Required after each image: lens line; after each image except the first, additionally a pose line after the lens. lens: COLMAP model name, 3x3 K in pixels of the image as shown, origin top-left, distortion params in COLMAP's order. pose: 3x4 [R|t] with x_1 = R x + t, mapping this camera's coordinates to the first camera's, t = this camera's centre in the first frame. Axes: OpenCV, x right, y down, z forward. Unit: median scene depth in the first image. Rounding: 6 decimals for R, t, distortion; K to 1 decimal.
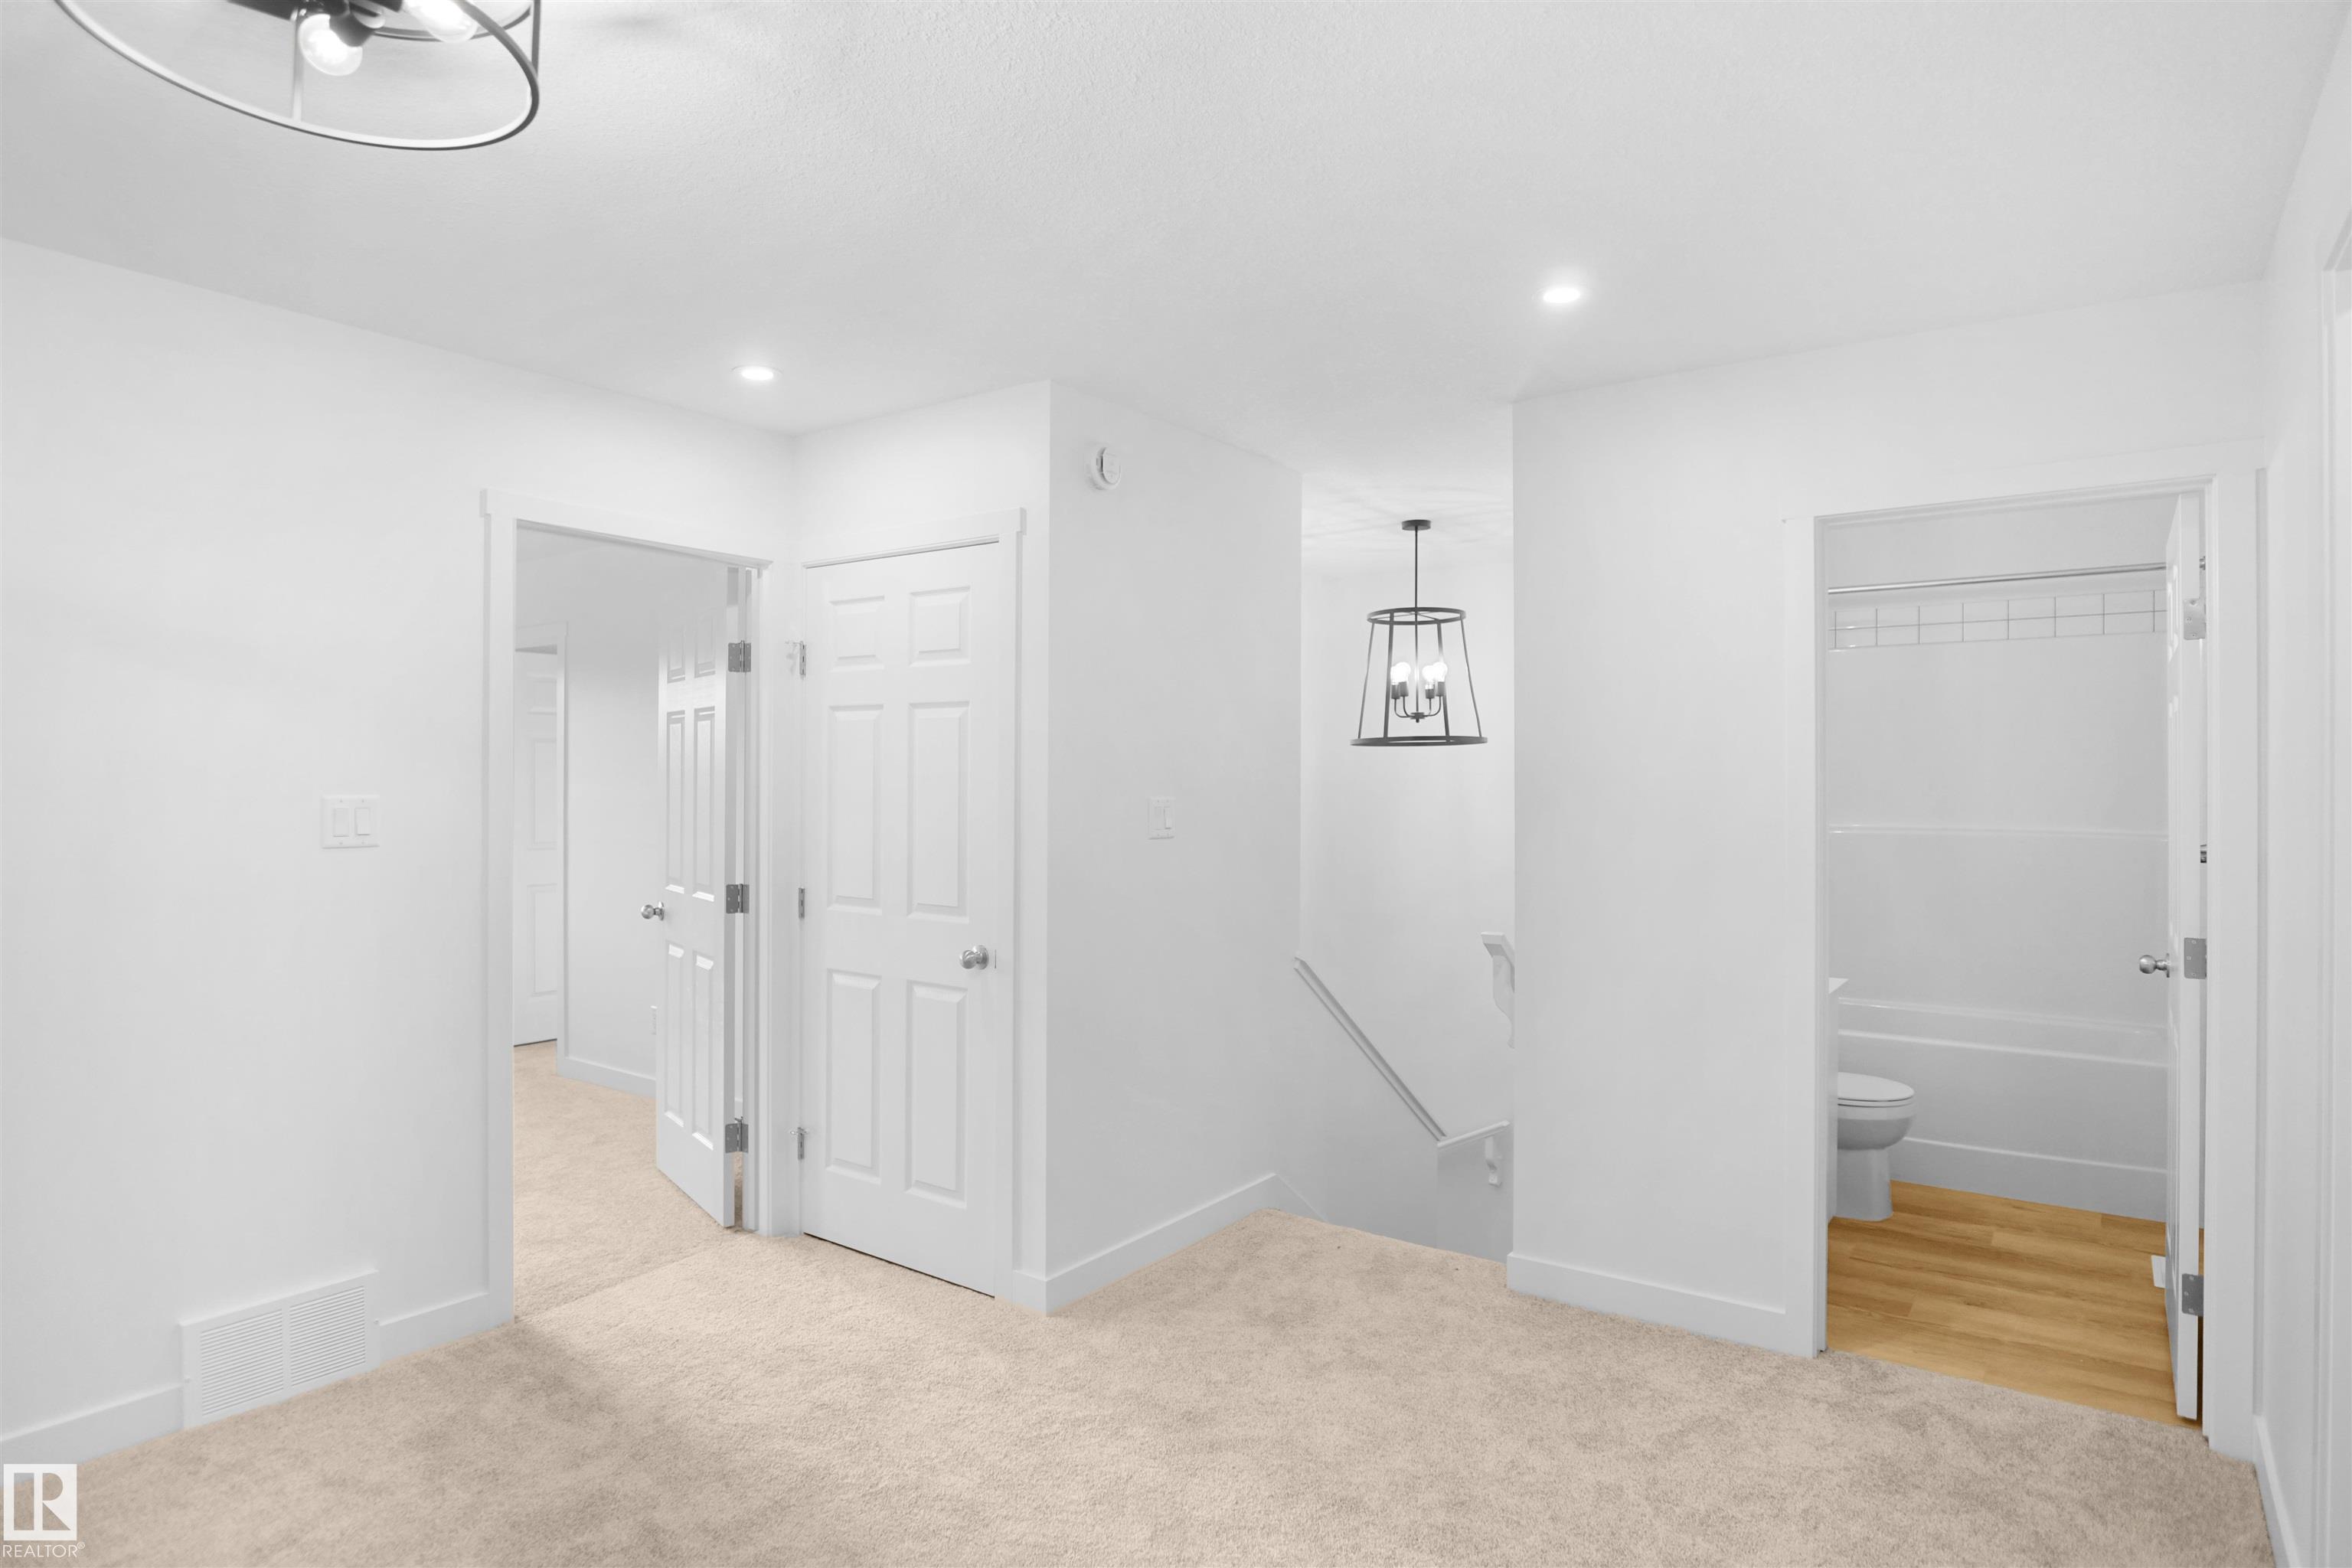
lens RADIAL K [[1290.5, 0, 1176.0], [0, 1290.5, 784.0], [0, 0, 1]] dist [-0.039419, 0.014887]
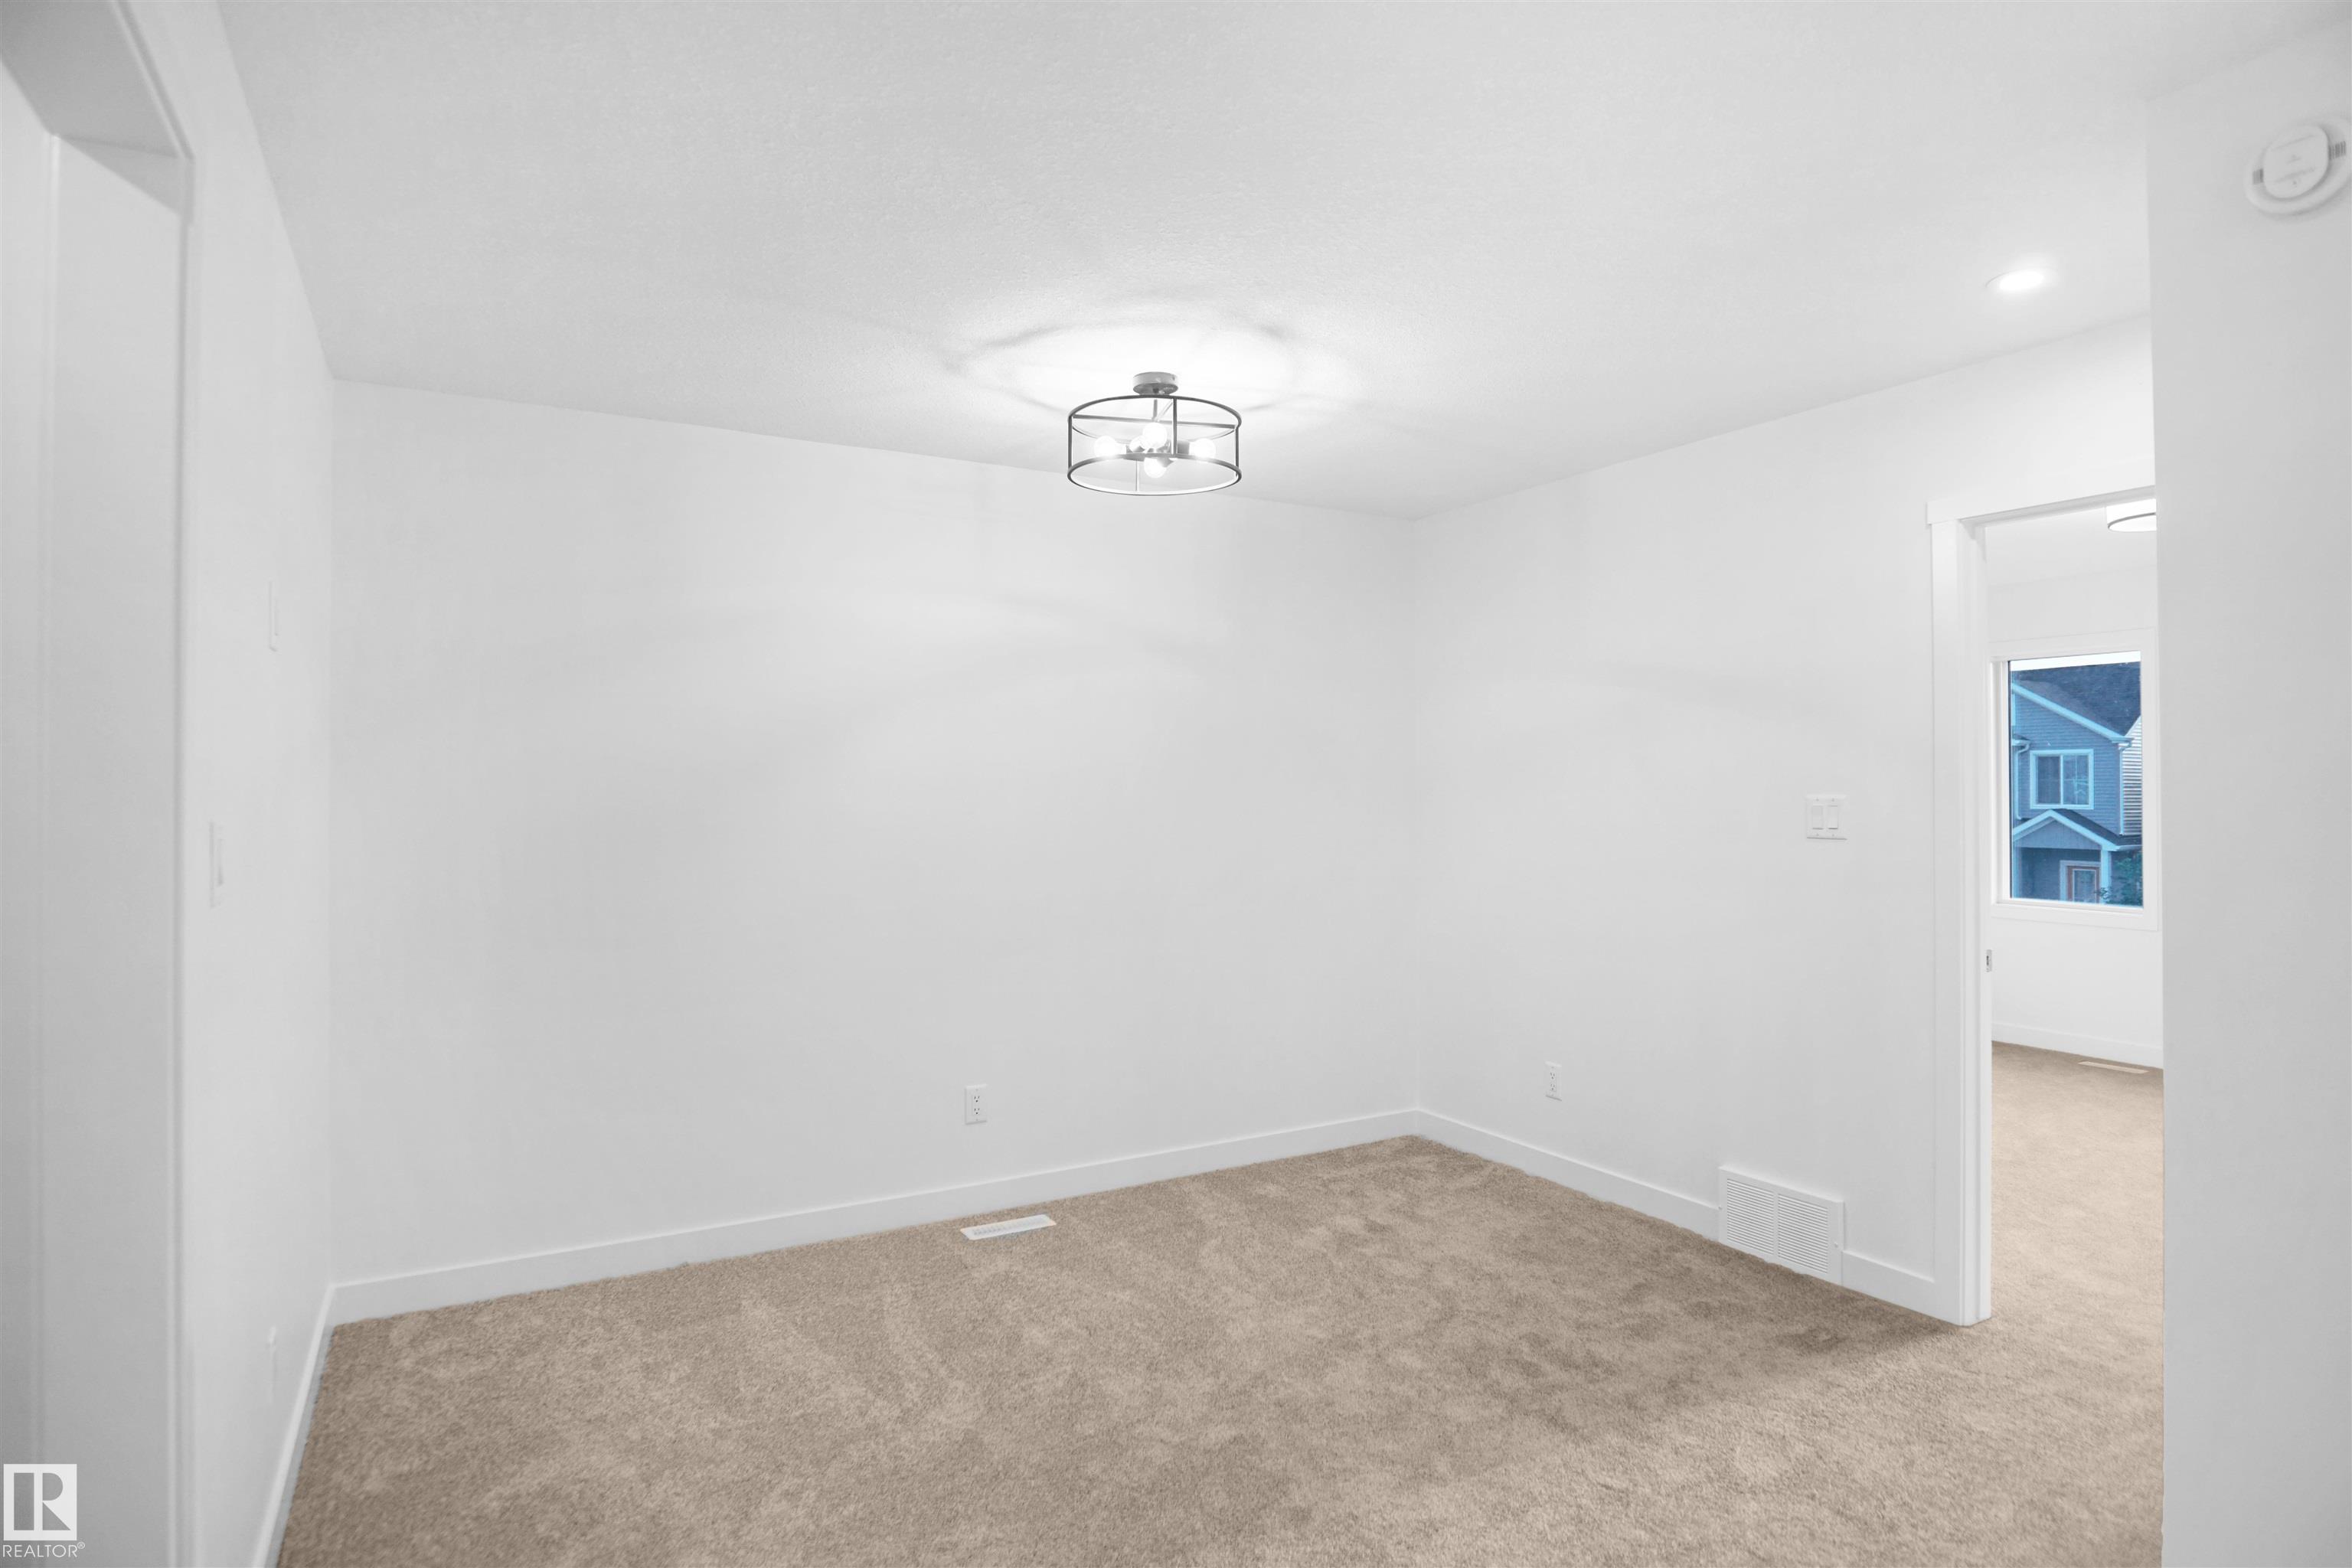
lens RADIAL K [[1256.8, 0, 1189.6], [0, 1256.8, 770.0], [0, 0, 1]] dist [-0.037962, 0.009813]
pose [[-0.410151, -0.013136, -0.911923, 0.592346], [-0.000514, 0.999899, -0.014171, 0.001776], [0.912017, -0.005343, -0.410117, 0.824962]]
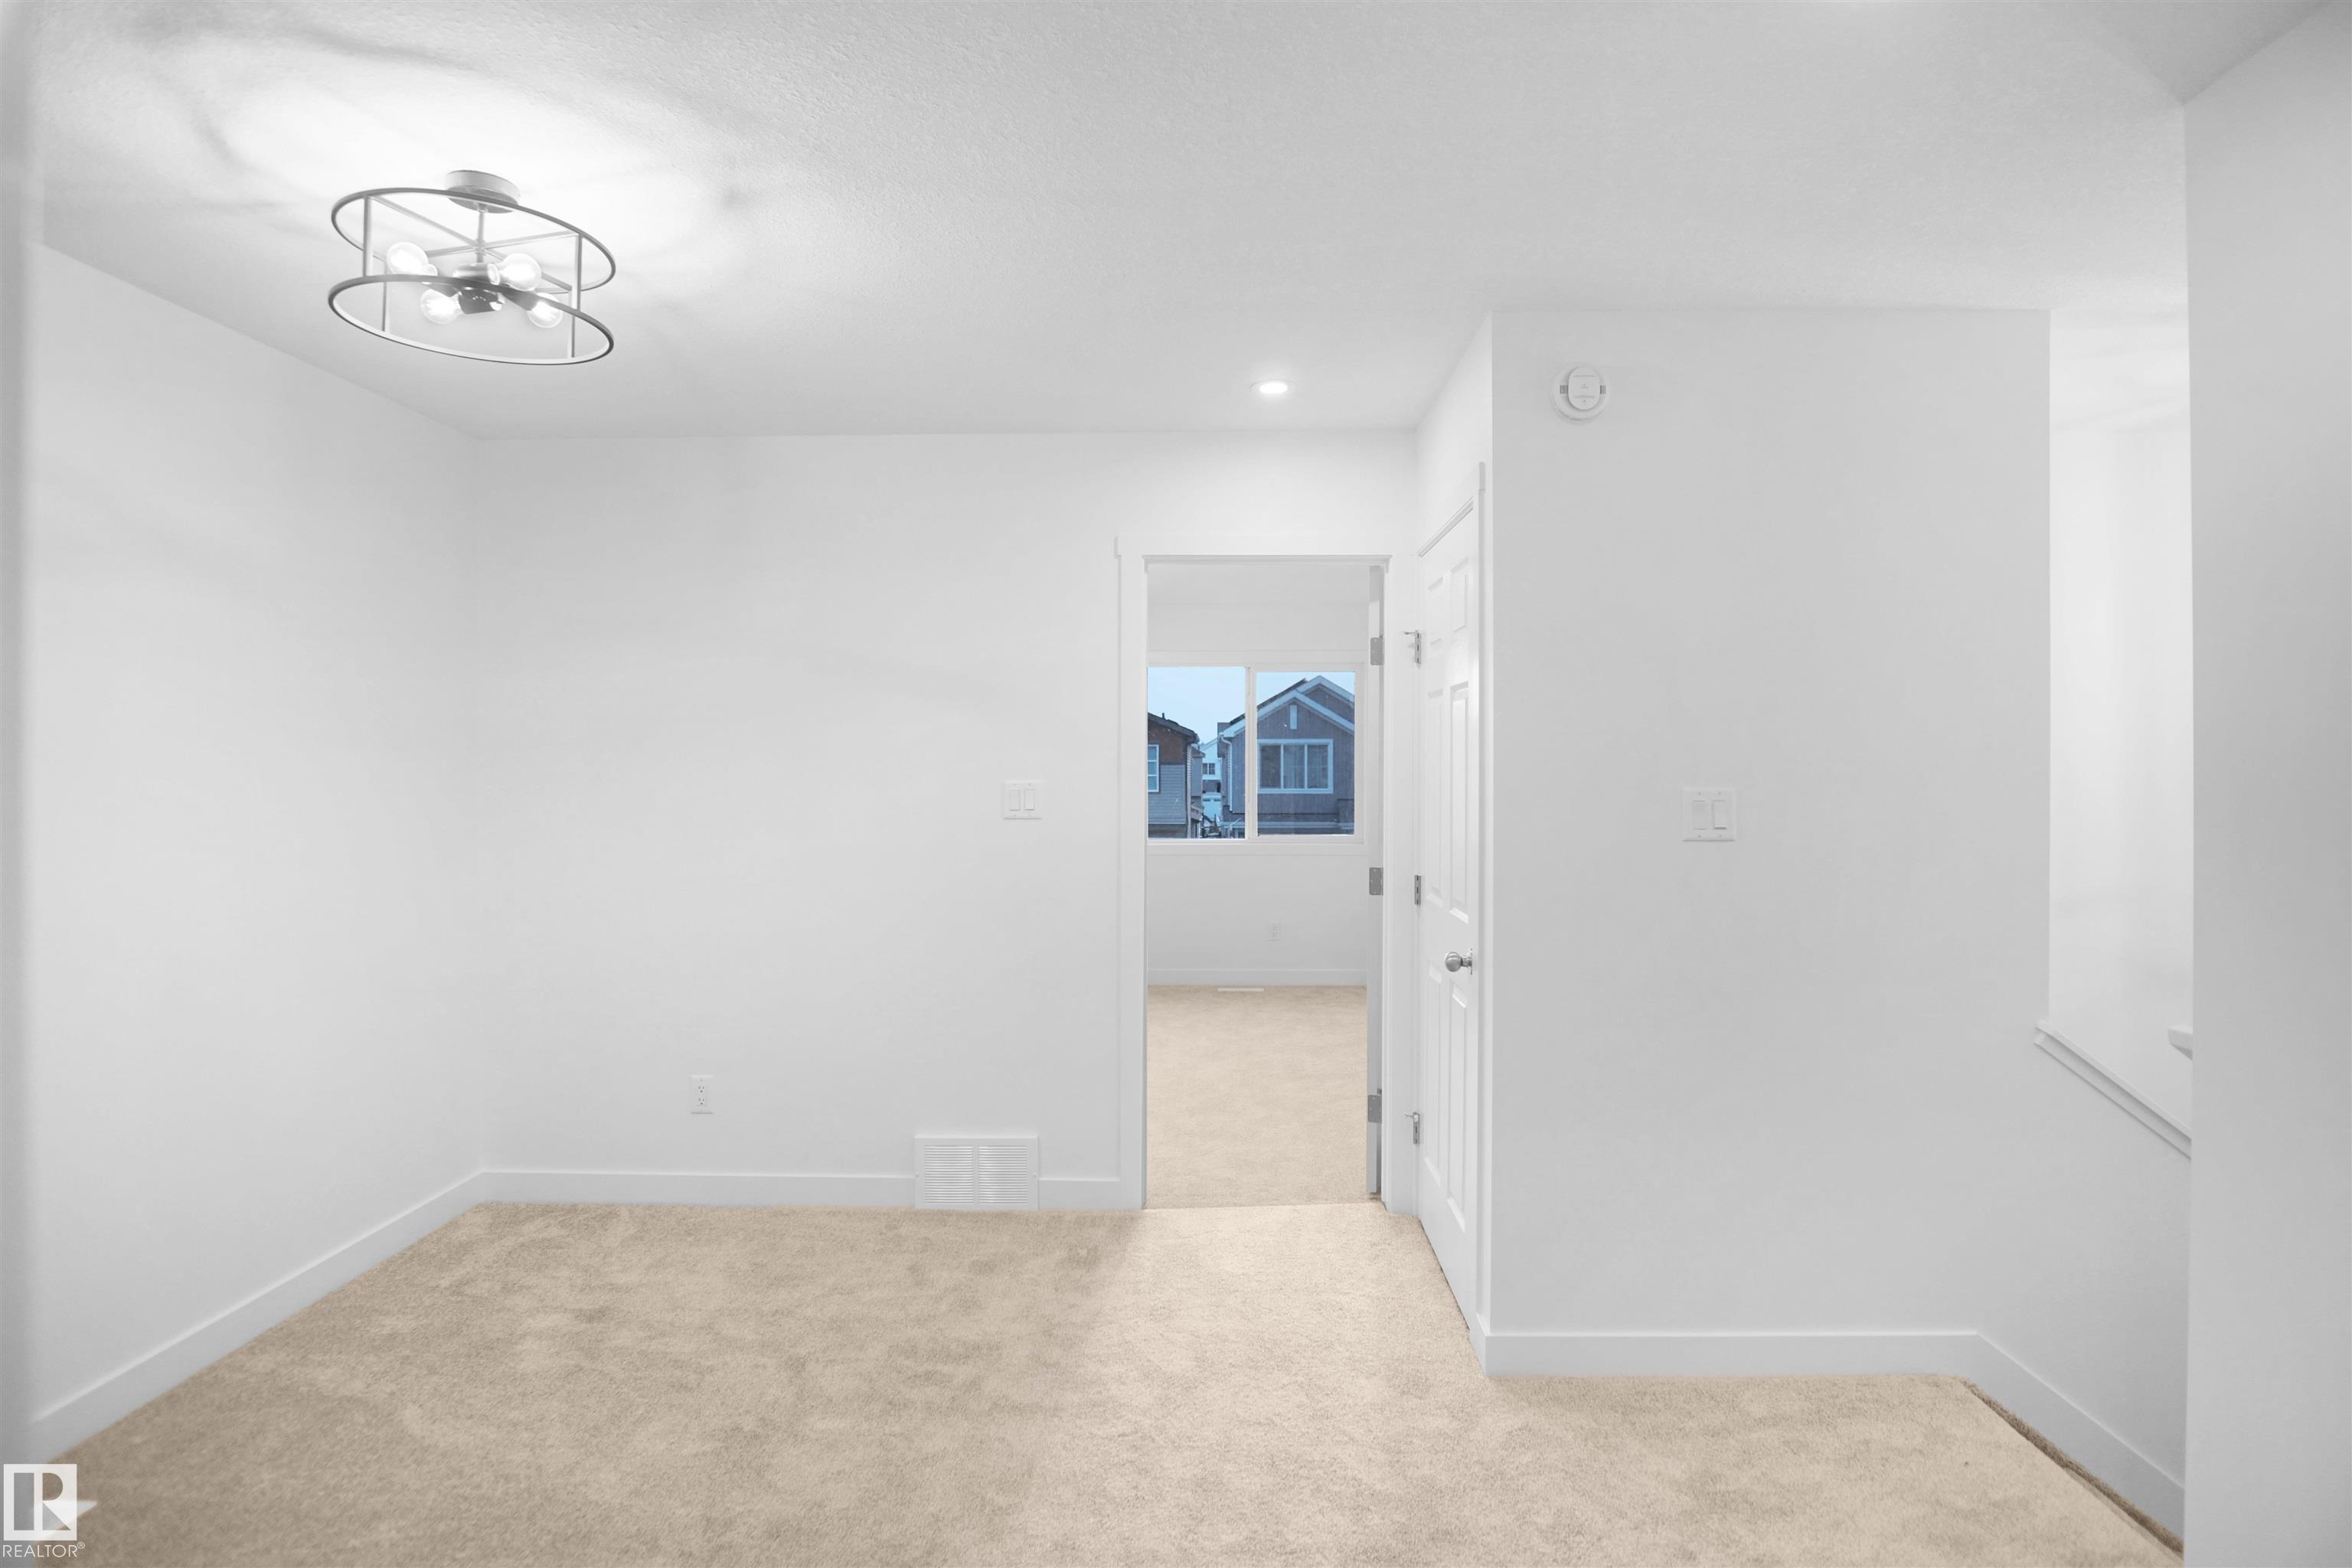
lens RADIAL K [[1256.8, 0, 1189.6], [0, 1256.8, 770.0], [0, 0, 1]] dist [-0.037962, 0.009813]
pose [[0.569089, -0.000169, -0.822276, 0.483824], [-0.000309, 1.000000, -0.000420, -0.001140], [0.822276, 0.000493, 0.569089, 0.342640]]
